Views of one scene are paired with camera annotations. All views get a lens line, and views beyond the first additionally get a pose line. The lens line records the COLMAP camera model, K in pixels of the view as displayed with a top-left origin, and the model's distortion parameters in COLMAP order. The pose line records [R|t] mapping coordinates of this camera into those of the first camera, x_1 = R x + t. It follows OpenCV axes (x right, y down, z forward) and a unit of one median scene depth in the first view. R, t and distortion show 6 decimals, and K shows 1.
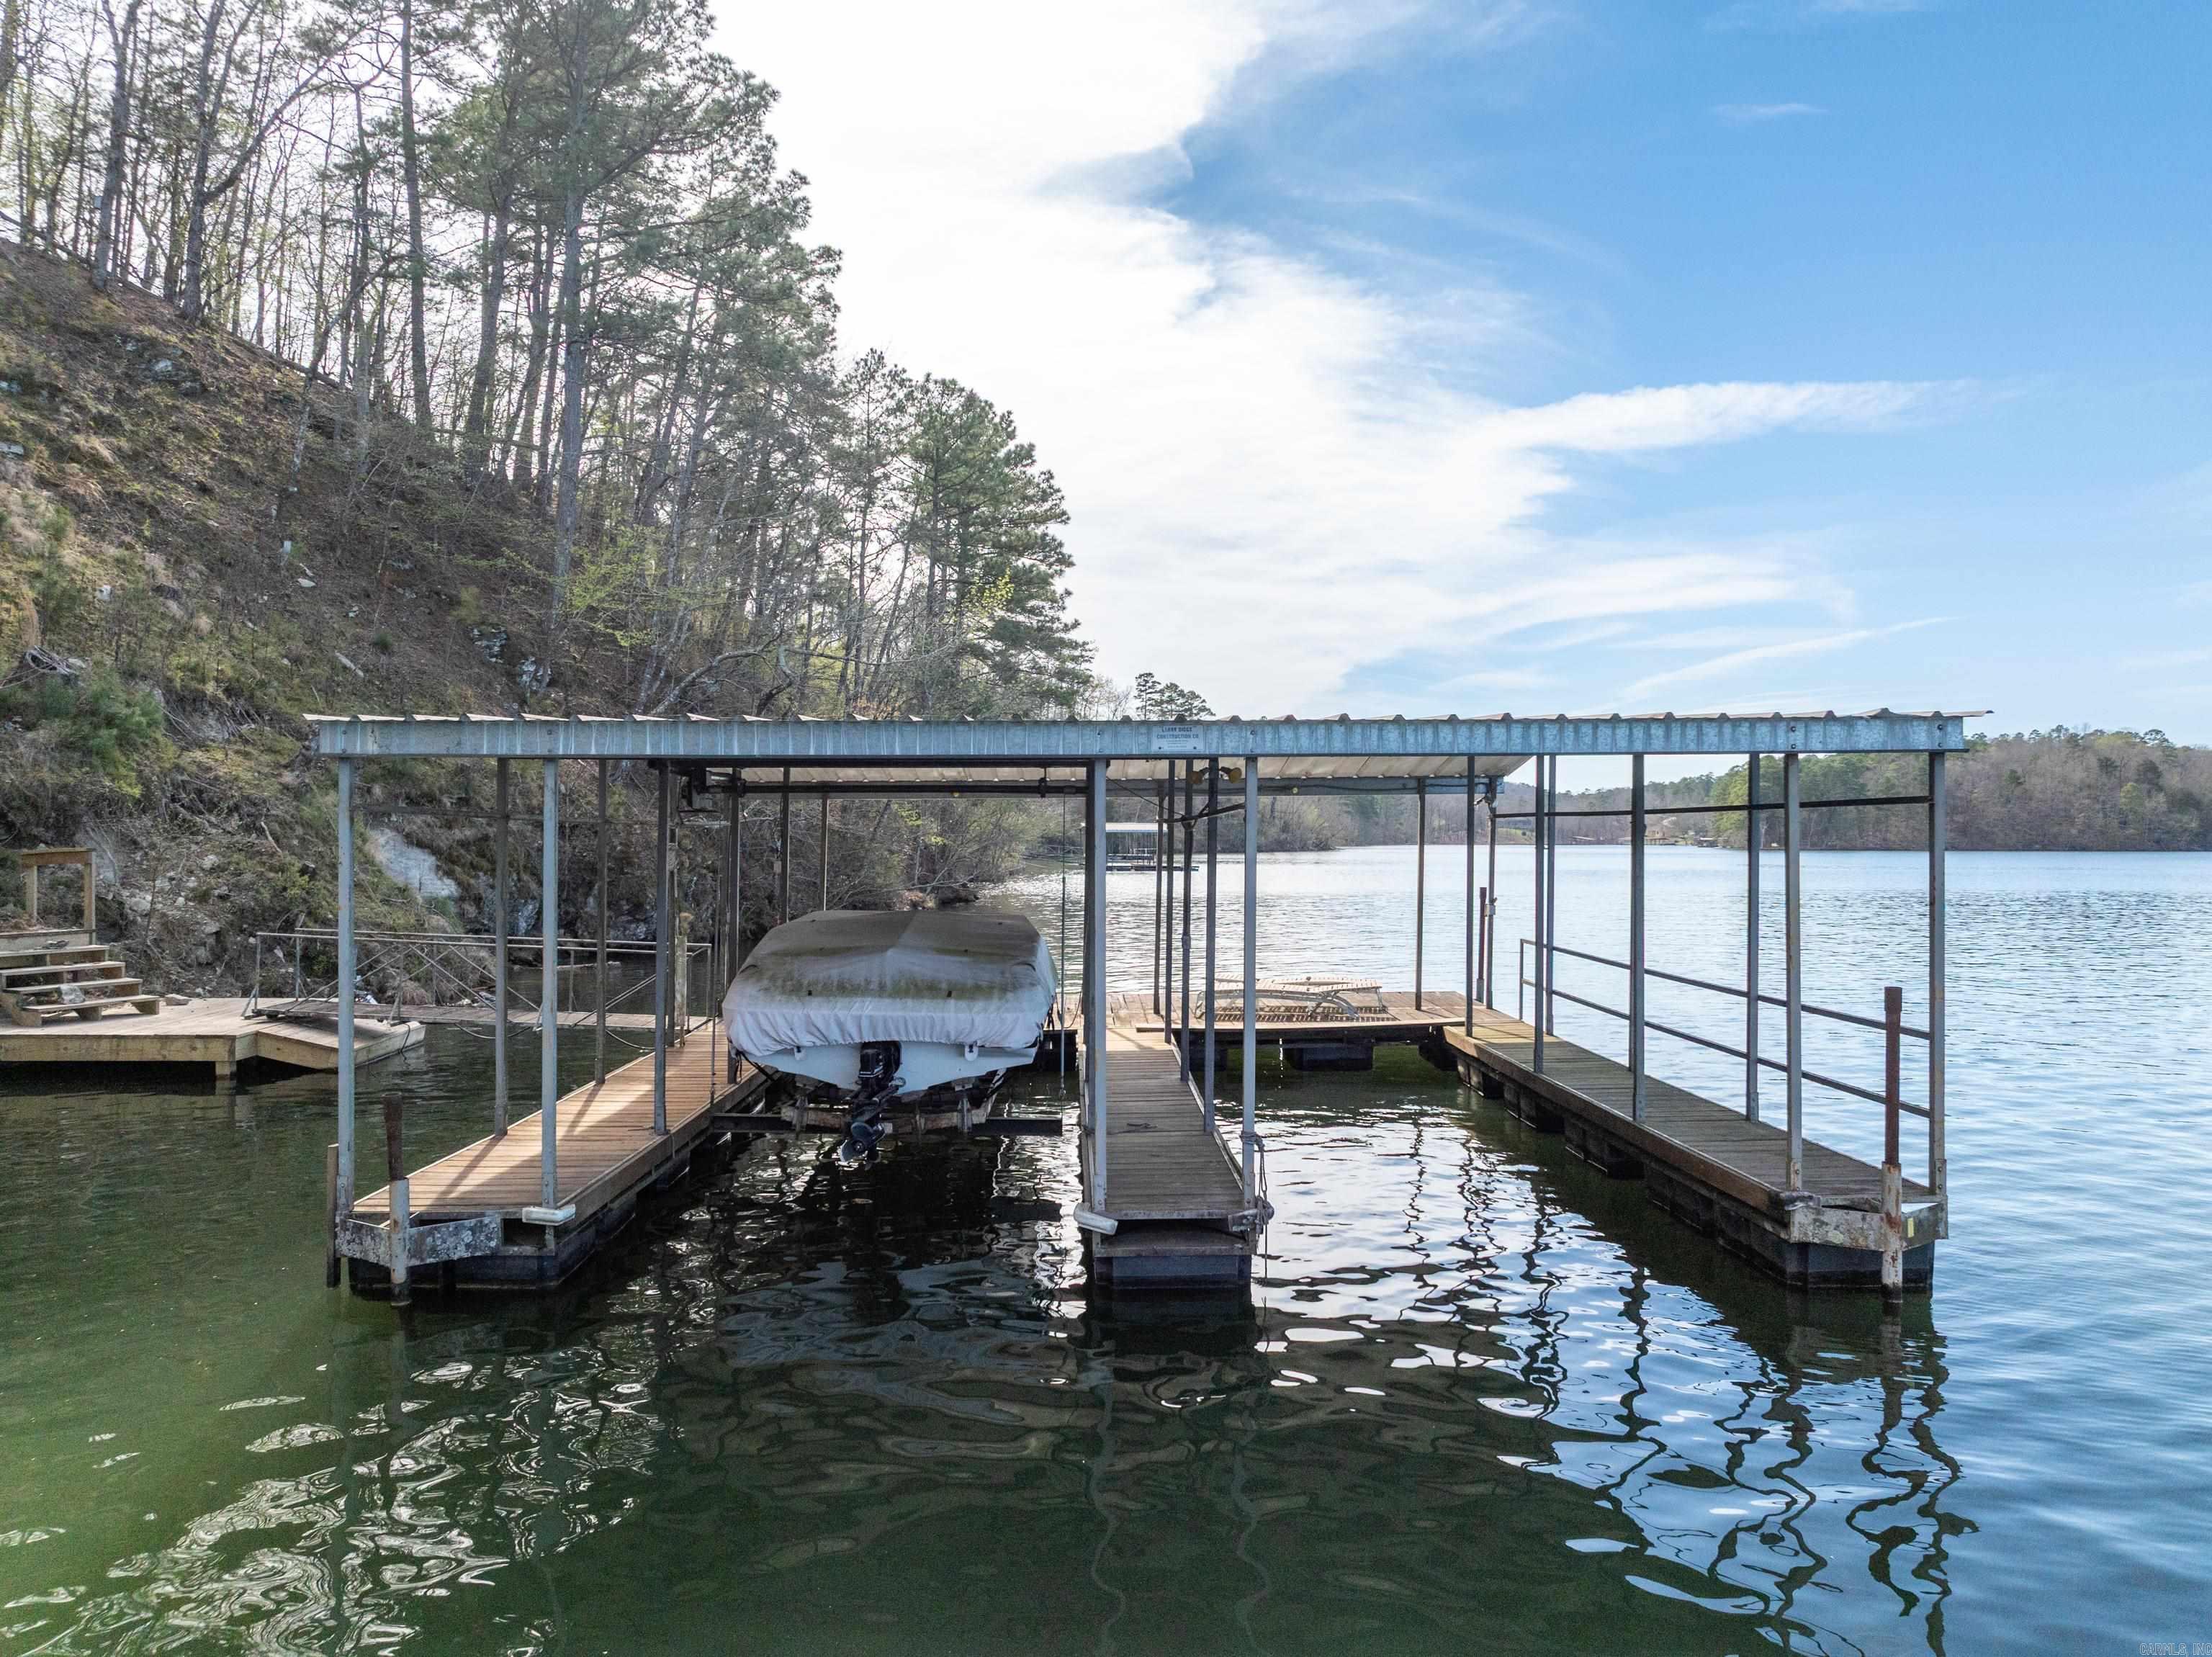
lens RADIAL K [[1539.3, 0, 1106.0], [0, 1539.3, 828.5], [0, 0, 1]] dist [-0.052317, 0.039908]
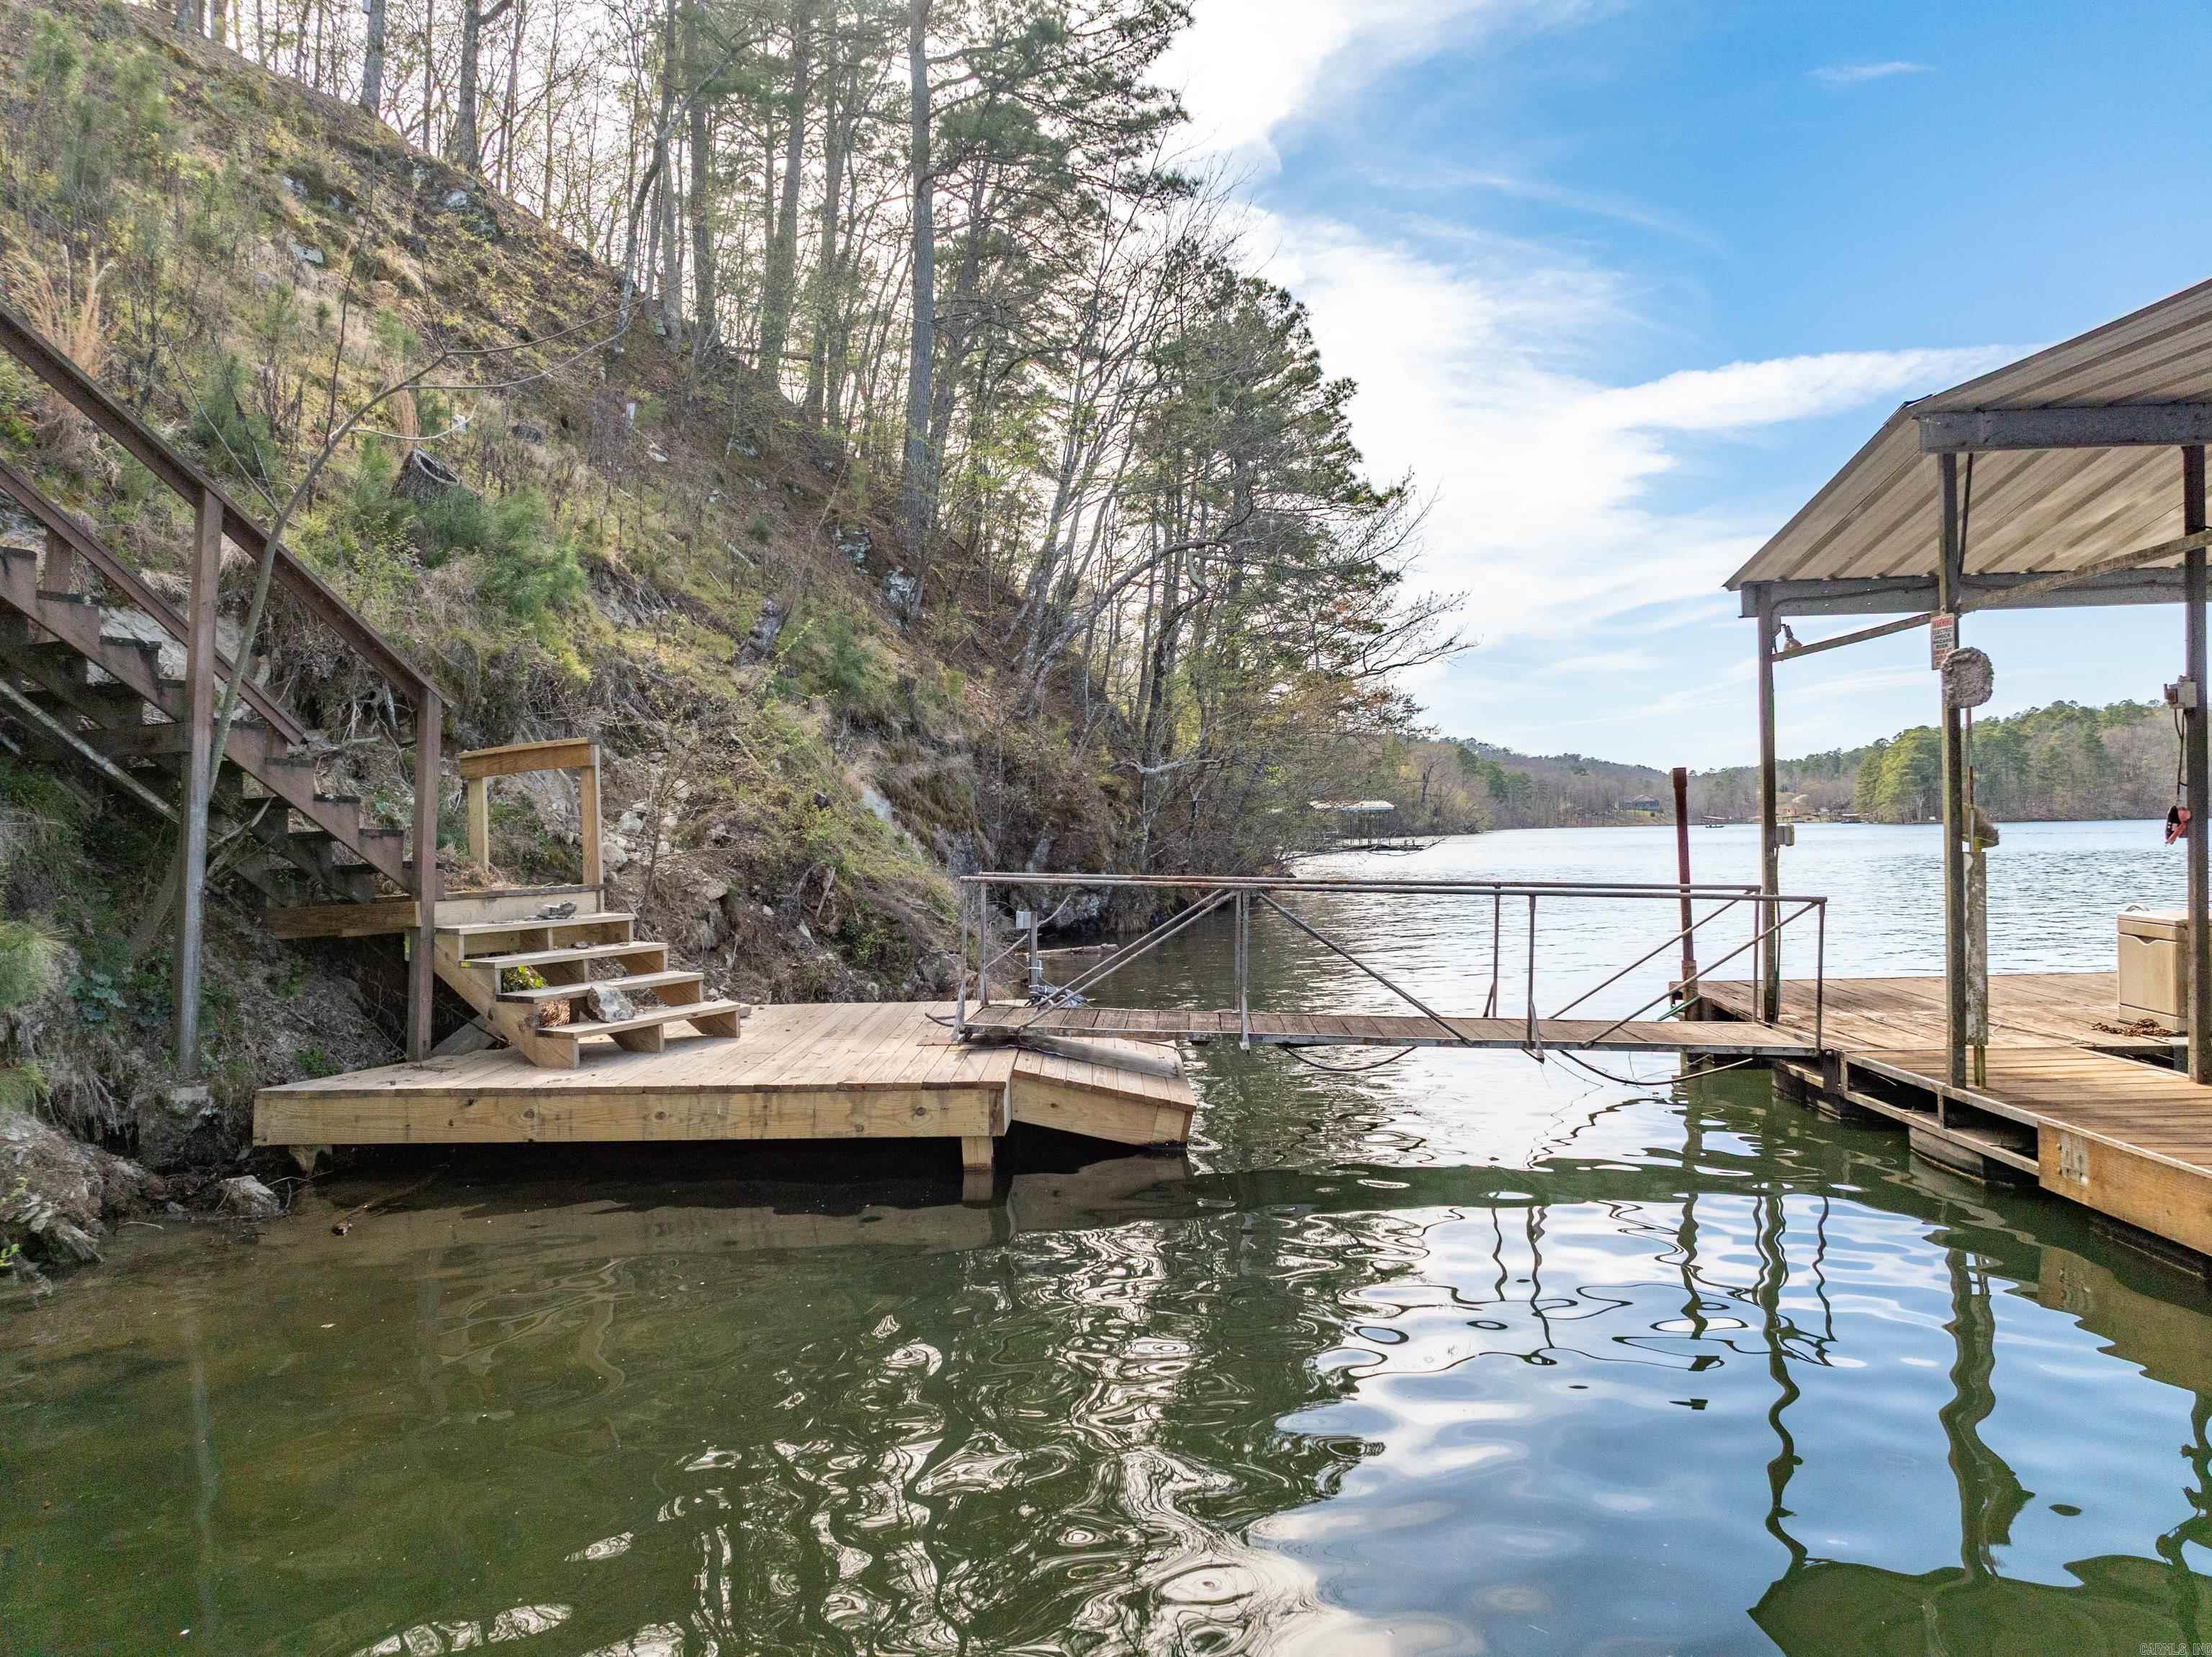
lens RADIAL K [[1529.9, 0, 1108.8], [0, 1529.9, 776.1], [0, 0, 1]] dist [-0.003414, 0.000614]
pose [[0.997044, -0.027678, -0.071676, -0.301352], [0.025498, 0.999189, -0.031158, 0.033401], [0.072480, 0.029239, 0.996941, 0.310677]]
